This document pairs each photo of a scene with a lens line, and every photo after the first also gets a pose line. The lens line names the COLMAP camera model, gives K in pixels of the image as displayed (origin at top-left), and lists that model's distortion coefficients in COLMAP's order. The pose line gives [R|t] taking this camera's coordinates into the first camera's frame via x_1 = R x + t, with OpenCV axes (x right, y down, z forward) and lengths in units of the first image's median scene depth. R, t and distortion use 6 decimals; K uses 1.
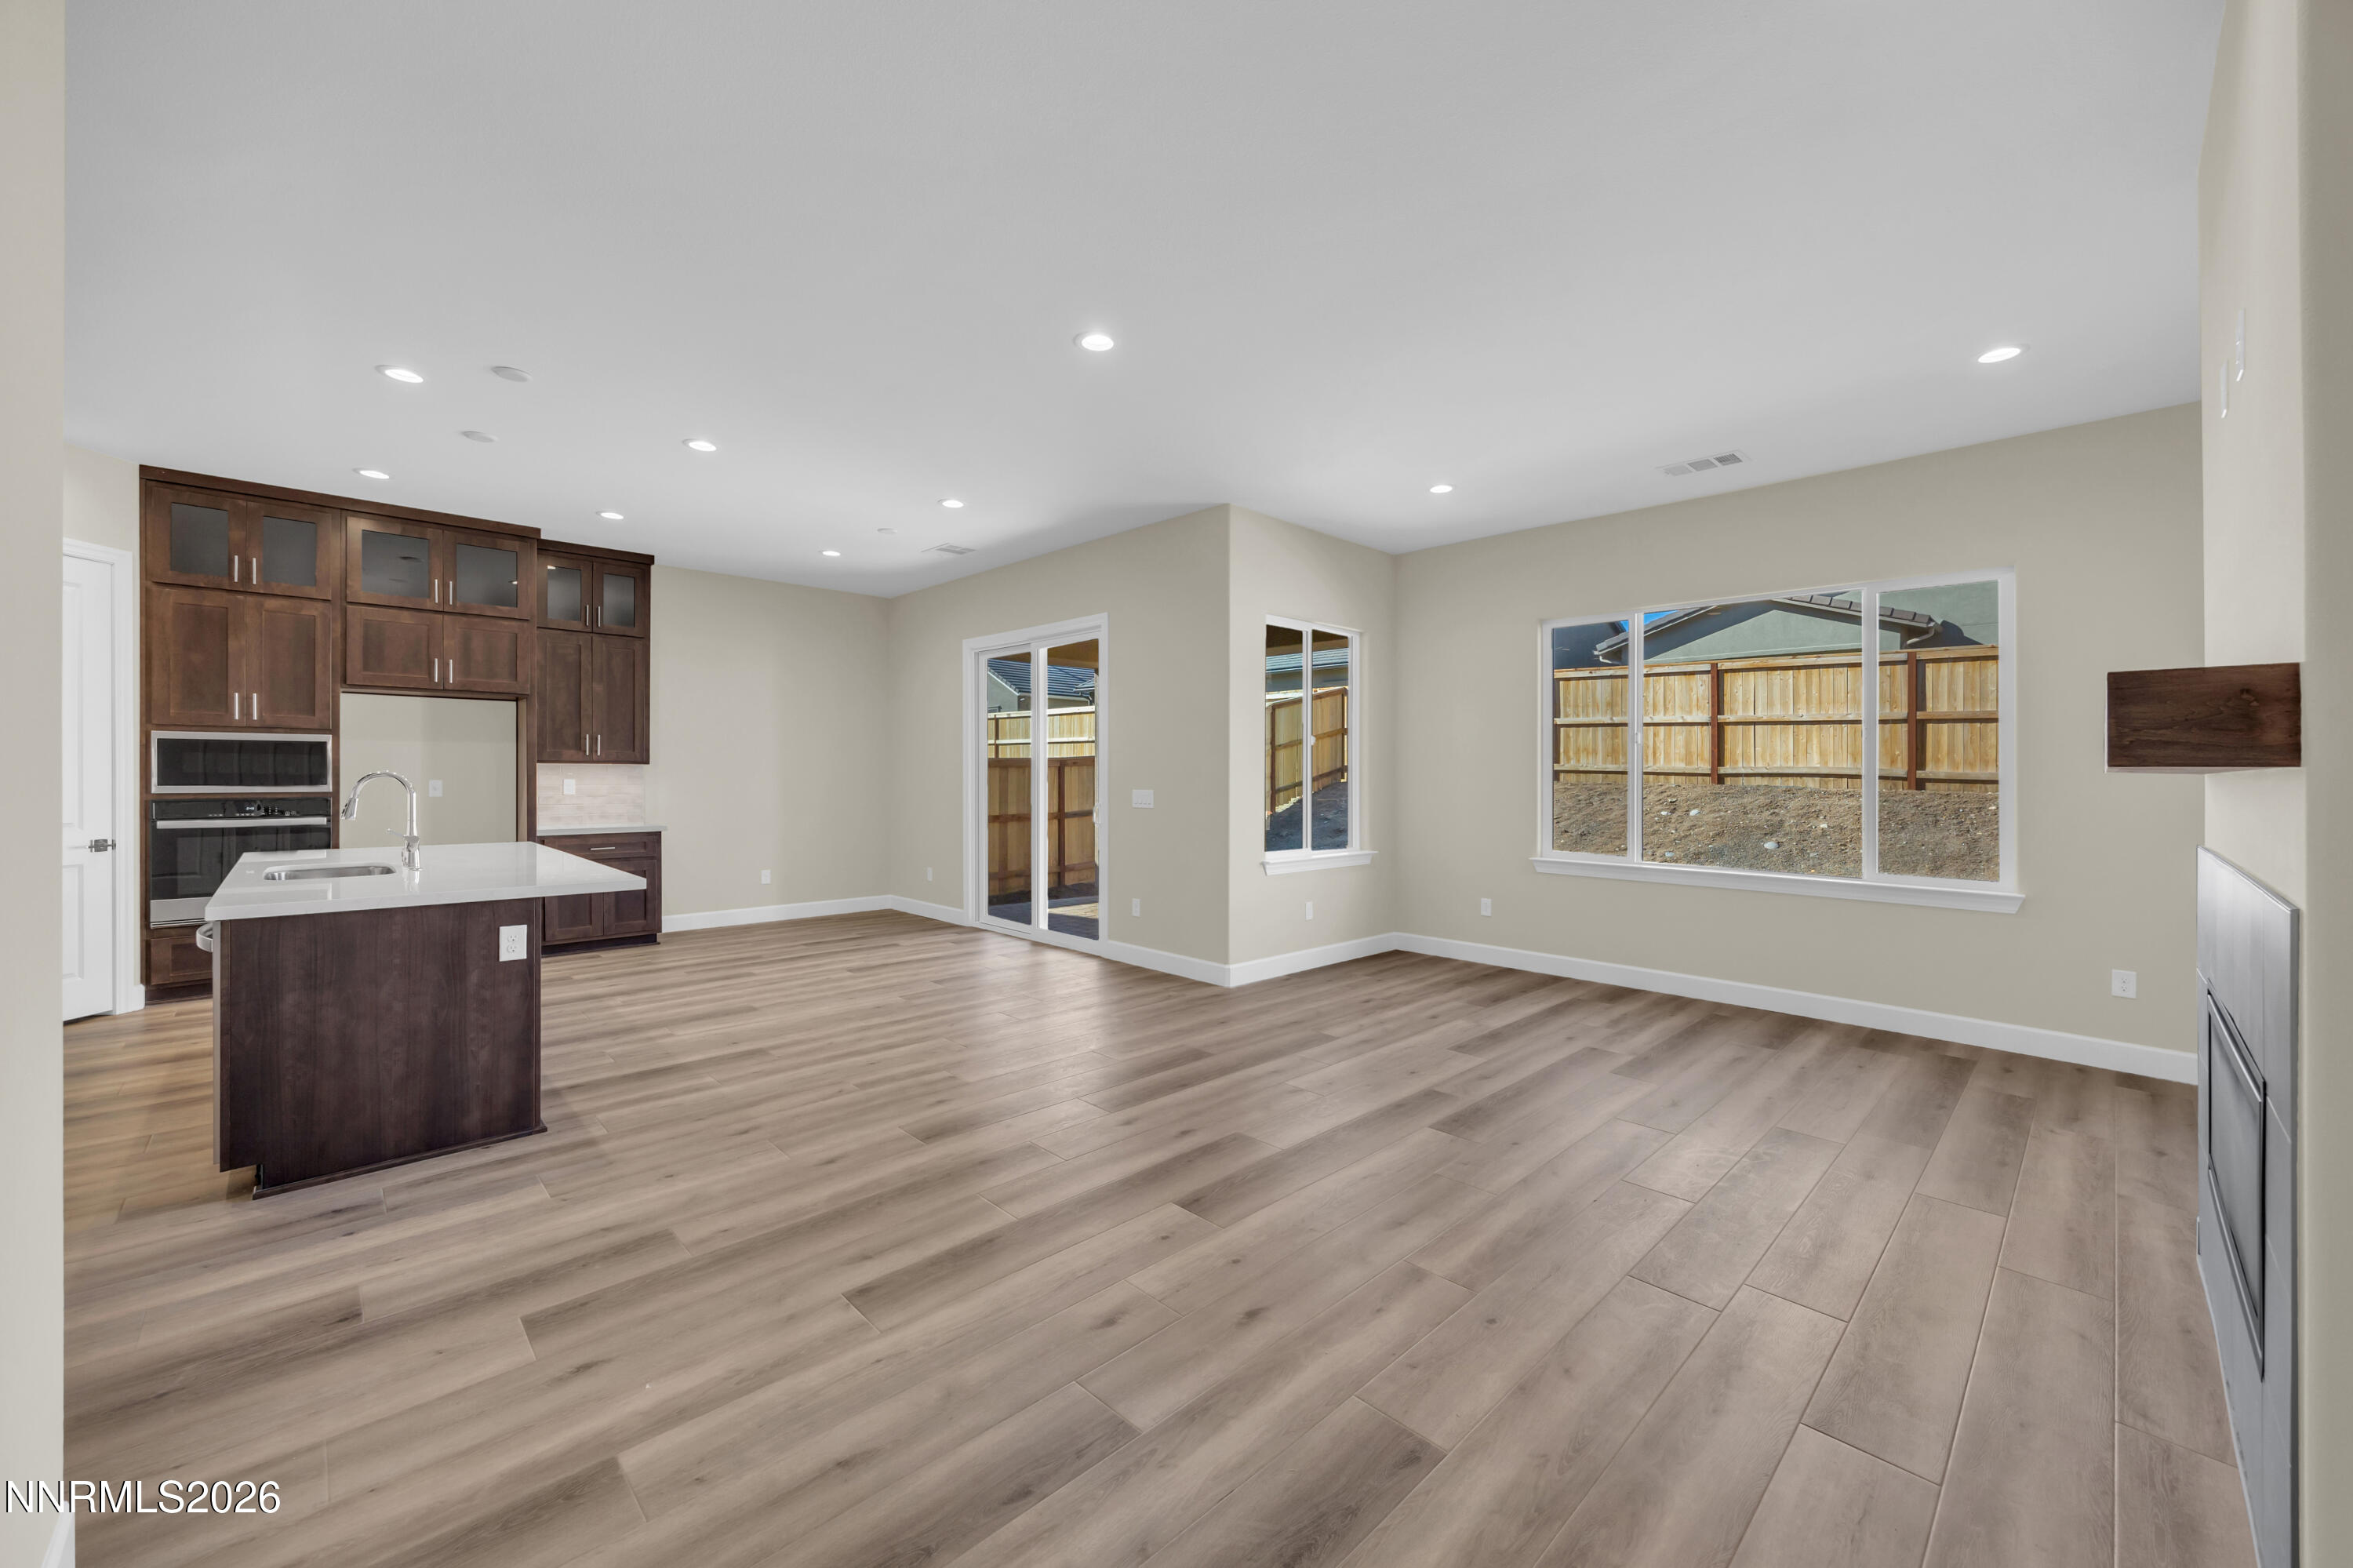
lens RADIAL K [[909.3, 0, 1173.4], [0, 909.3, 775.6], [0, 0, 1]] dist [-0.000855, 0.000297]
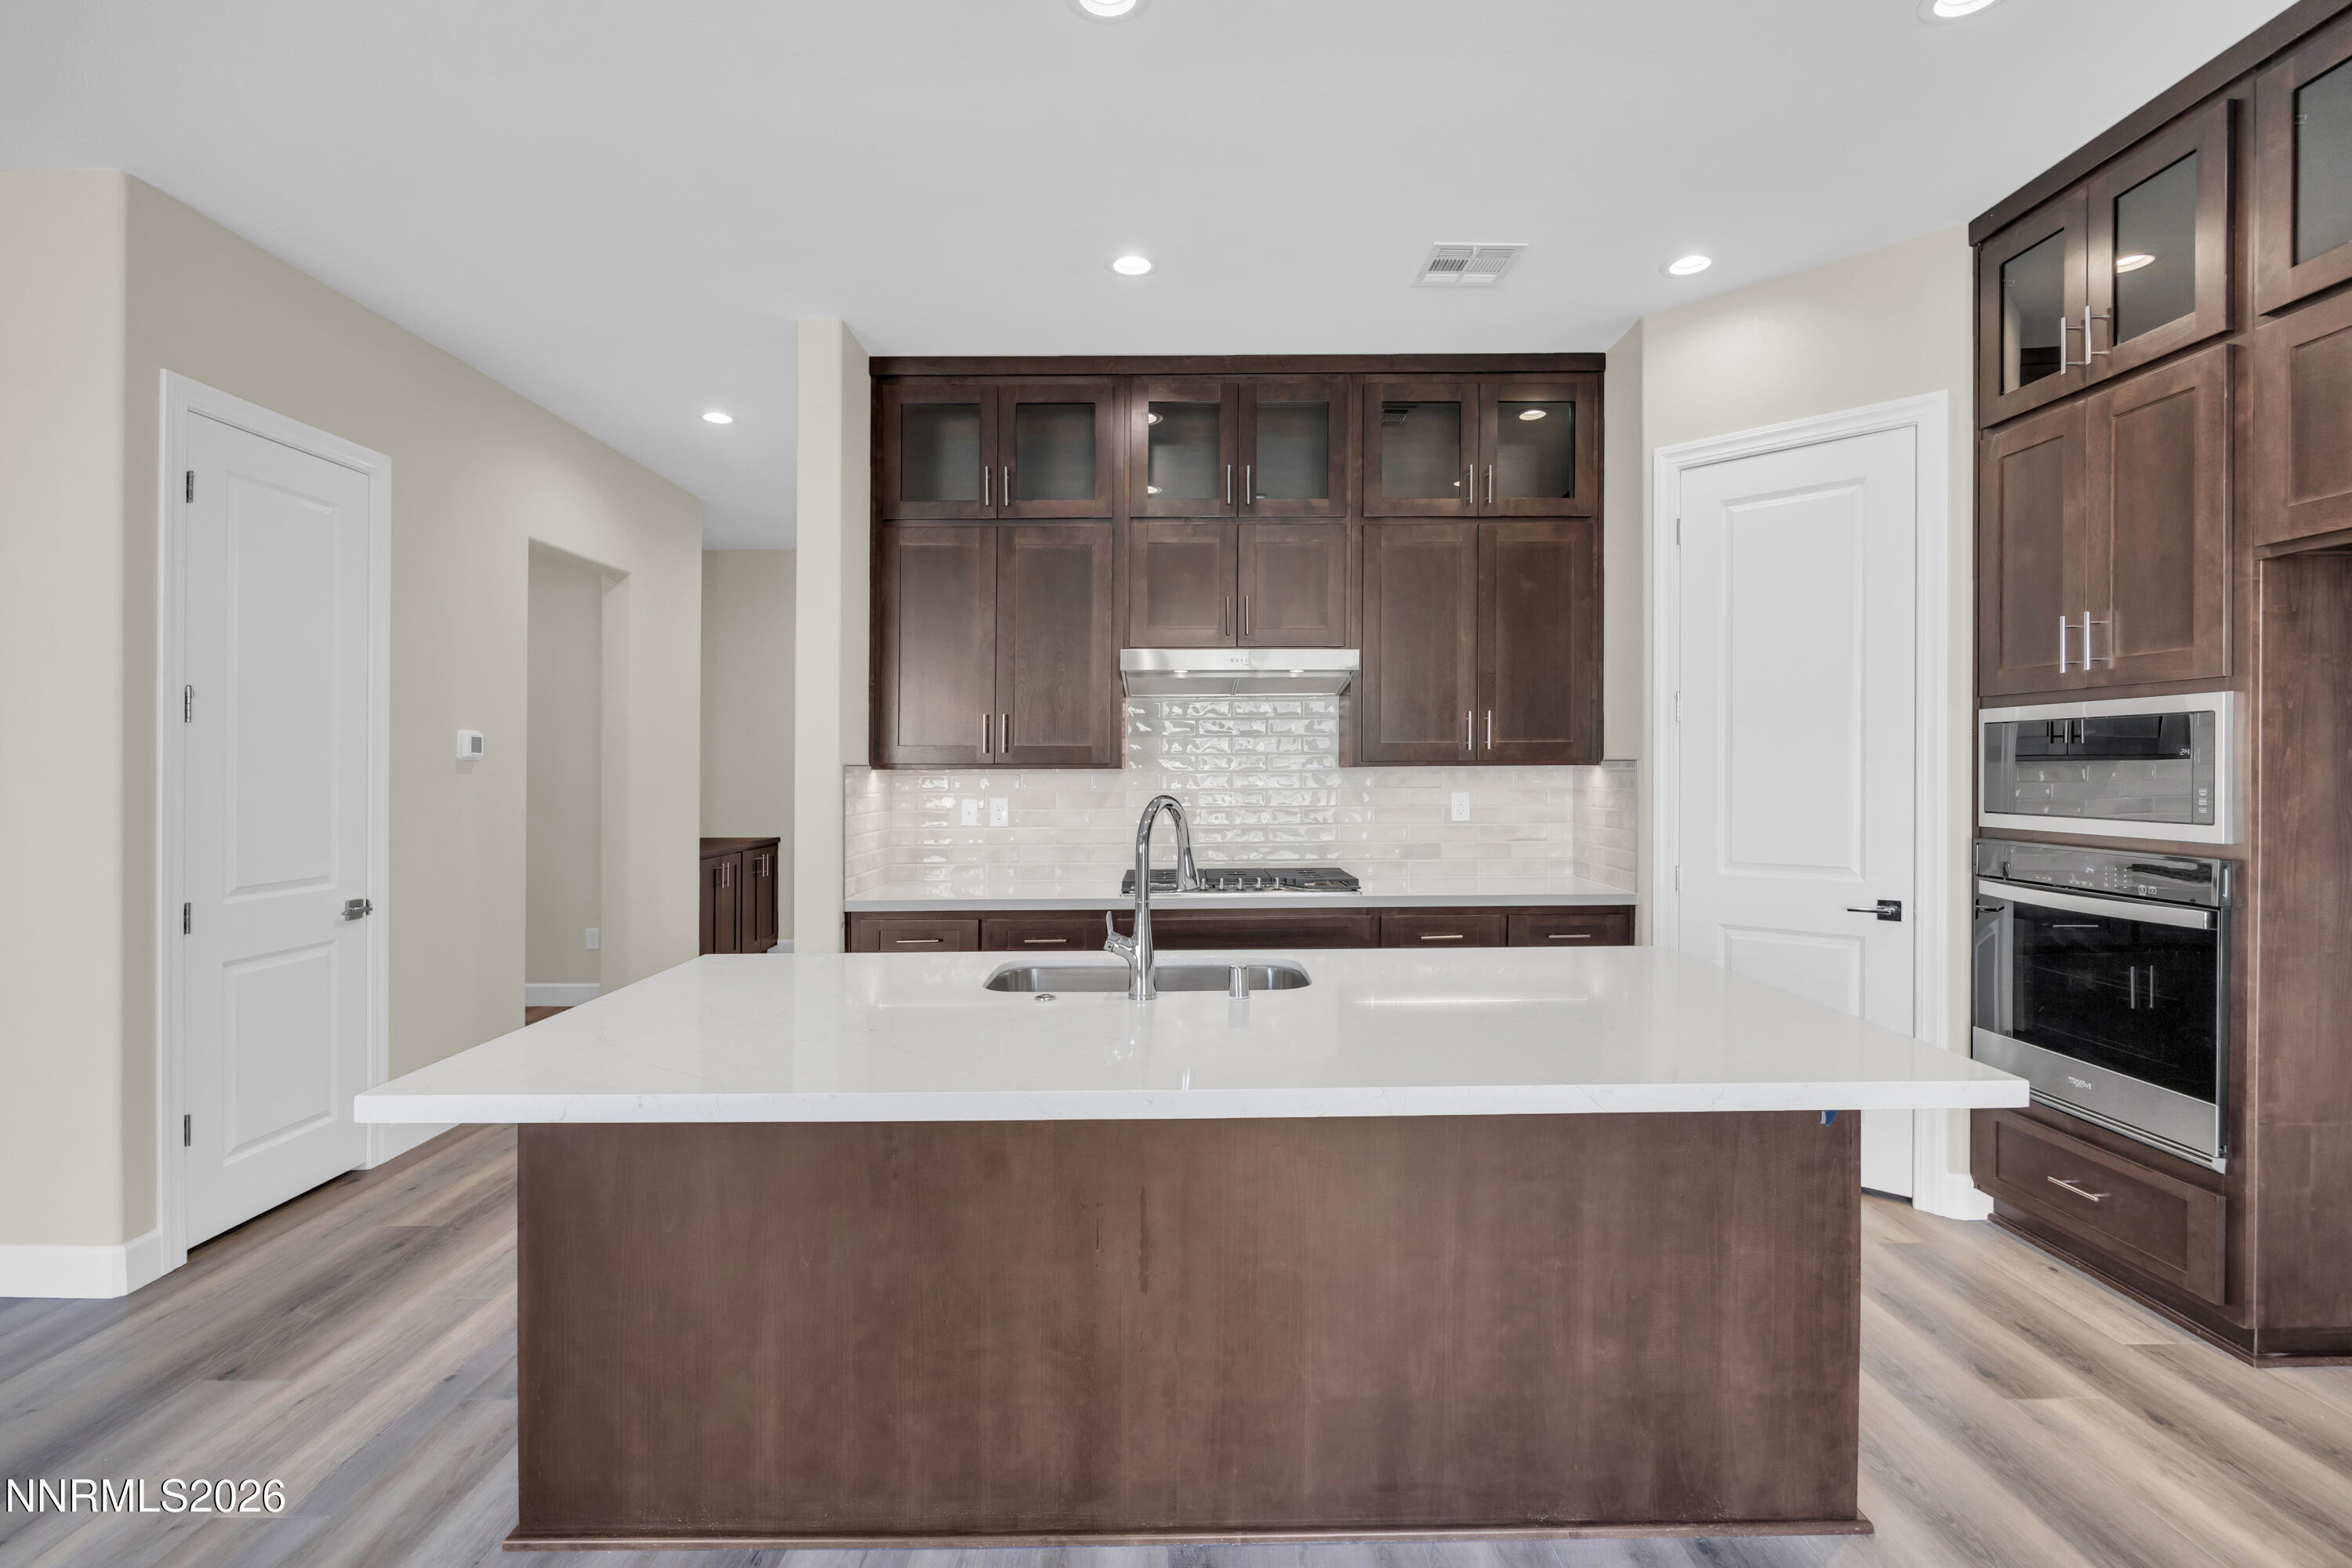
lens RADIAL K [[1059.9, 0, 1181.5], [0, 1059.9, 771.0], [0, 0, 1]] dist [-0.009237, 0.000264]
pose [[-0.691295, 0.001605, -0.722570, -0.388818], [0.001459, 0.999999, 0.000826, -0.015845], [0.722571, -0.000483, -0.691297, 1.195274]]
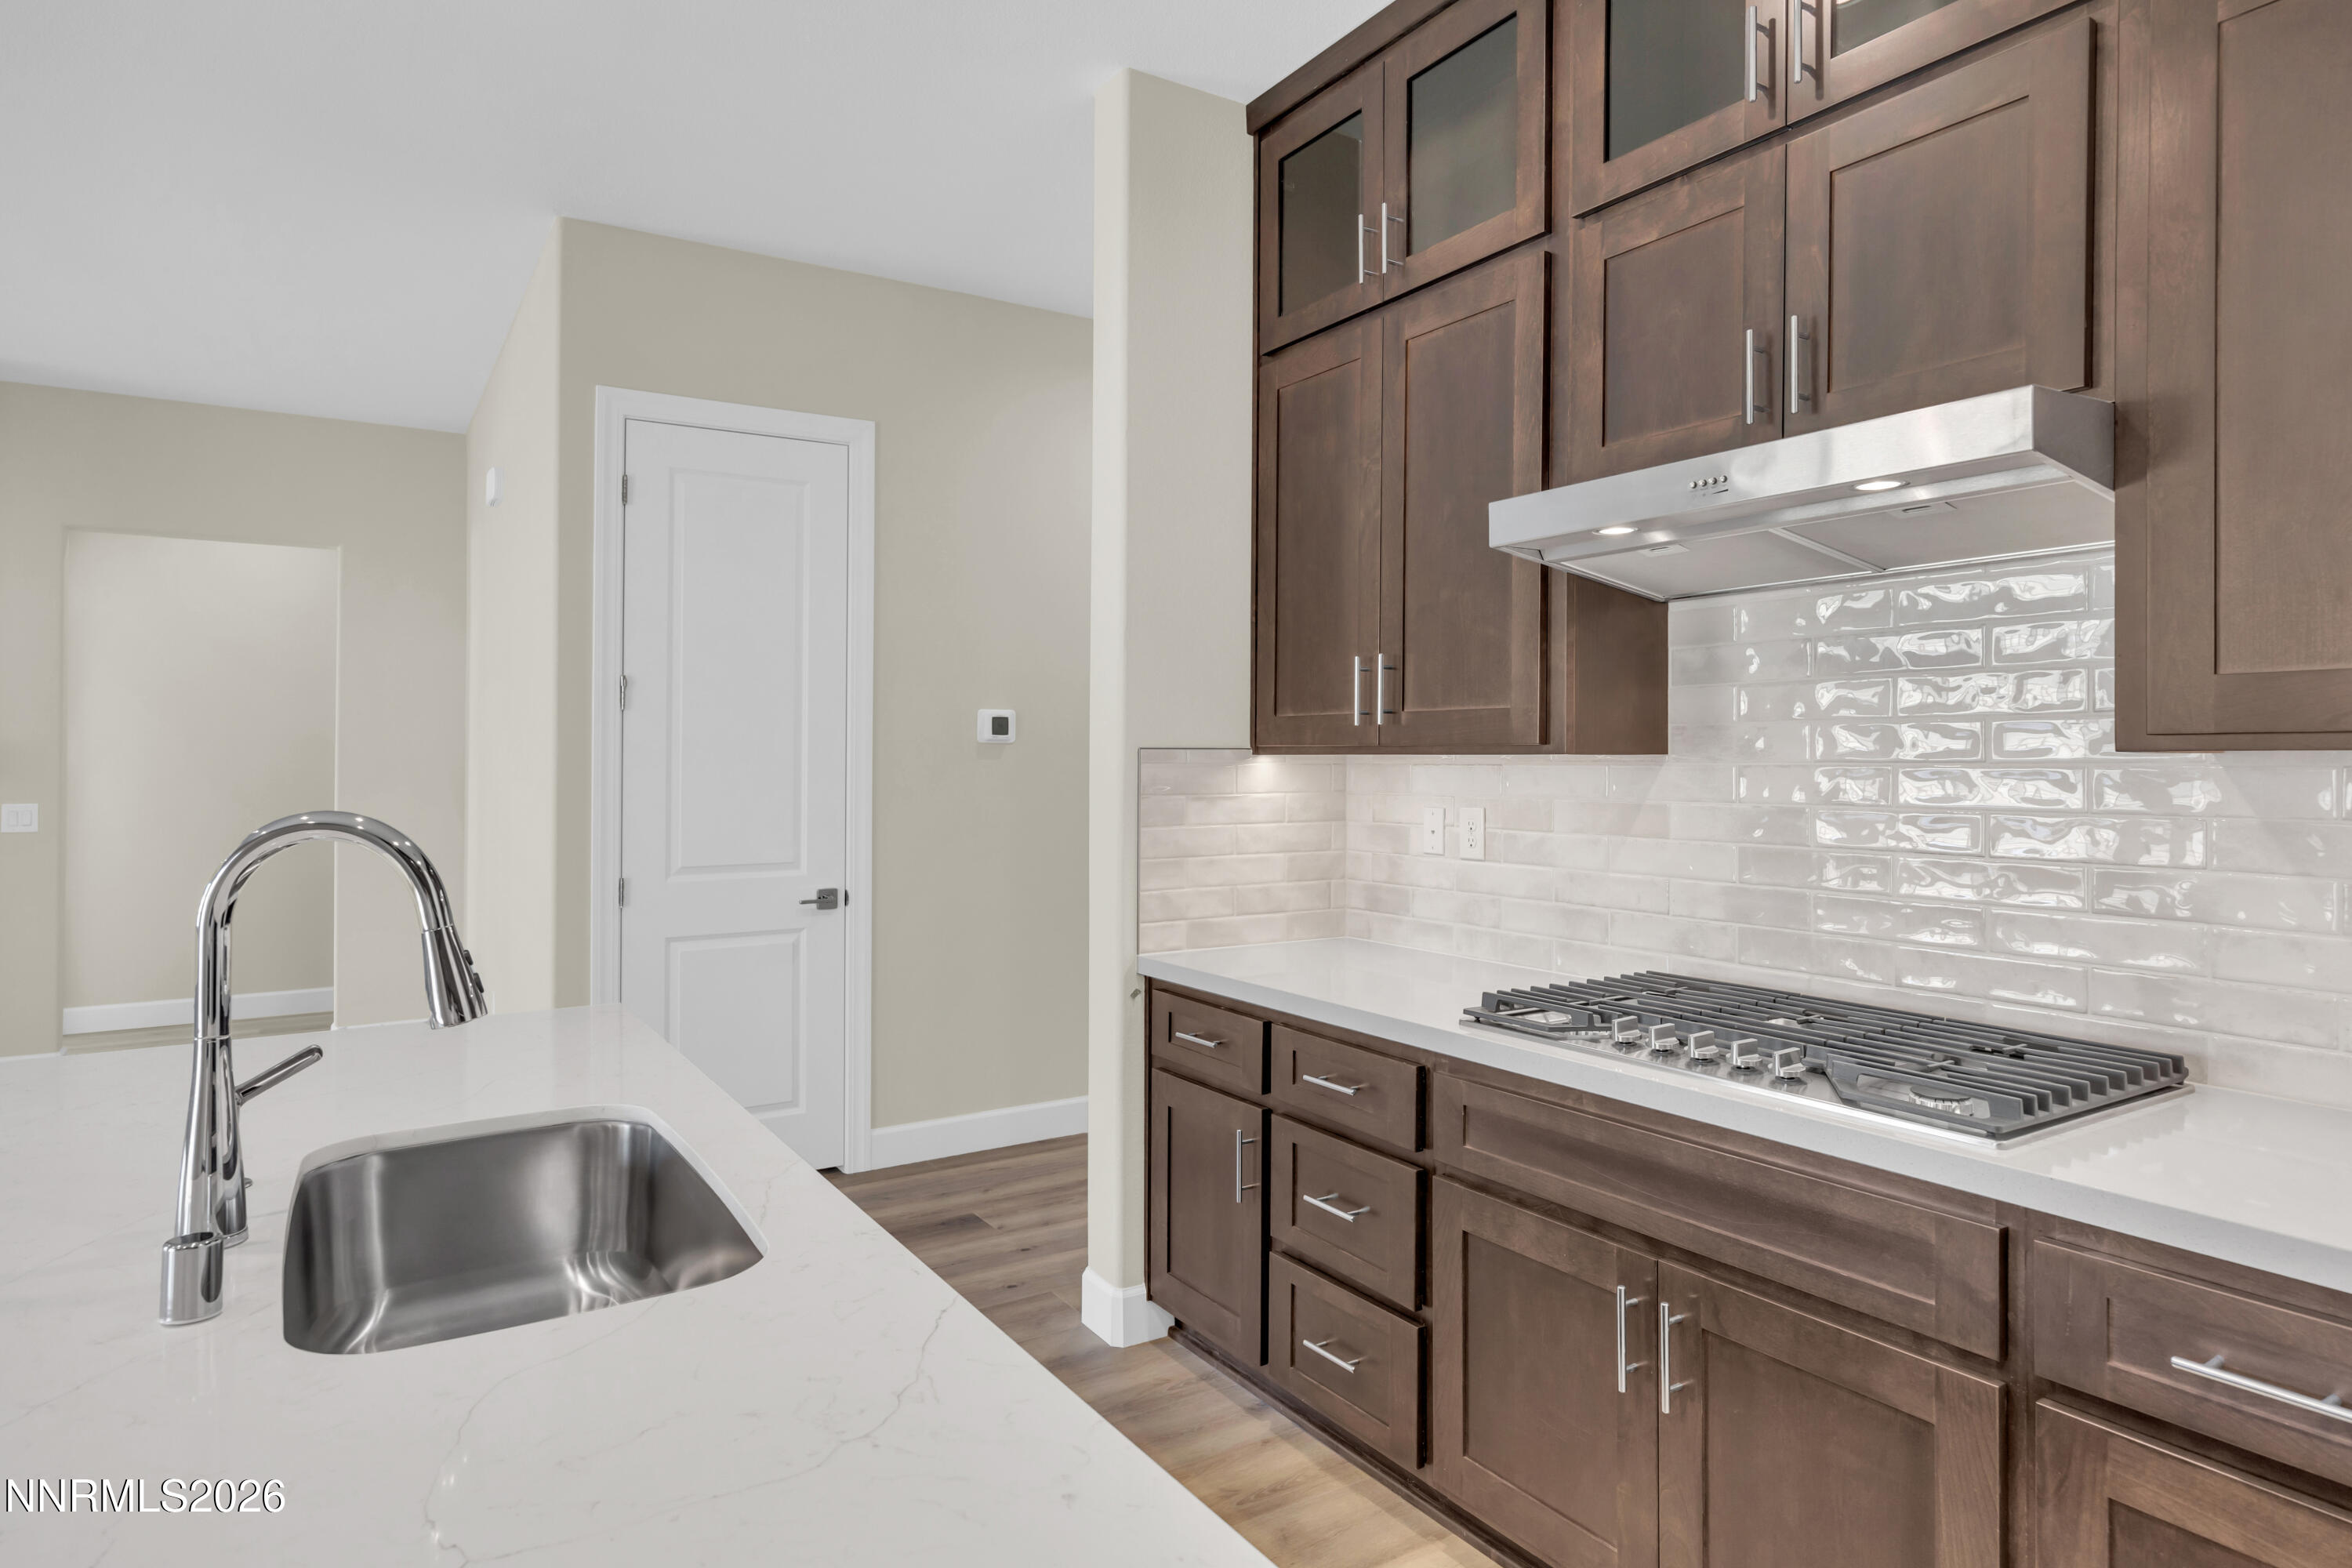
lens RADIAL K [[1326.7, 0, 1150.8], [0, 1326.7, 754.9], [0, 0, 1]] dist [0.020153, -0.000835]
pose [[-0.978177, -0.002920, 0.207752, -0.958749], [-0.003236, 0.999994, -0.001177, -0.015871], [-0.207747, -0.001824, -0.978181, 1.090639]]
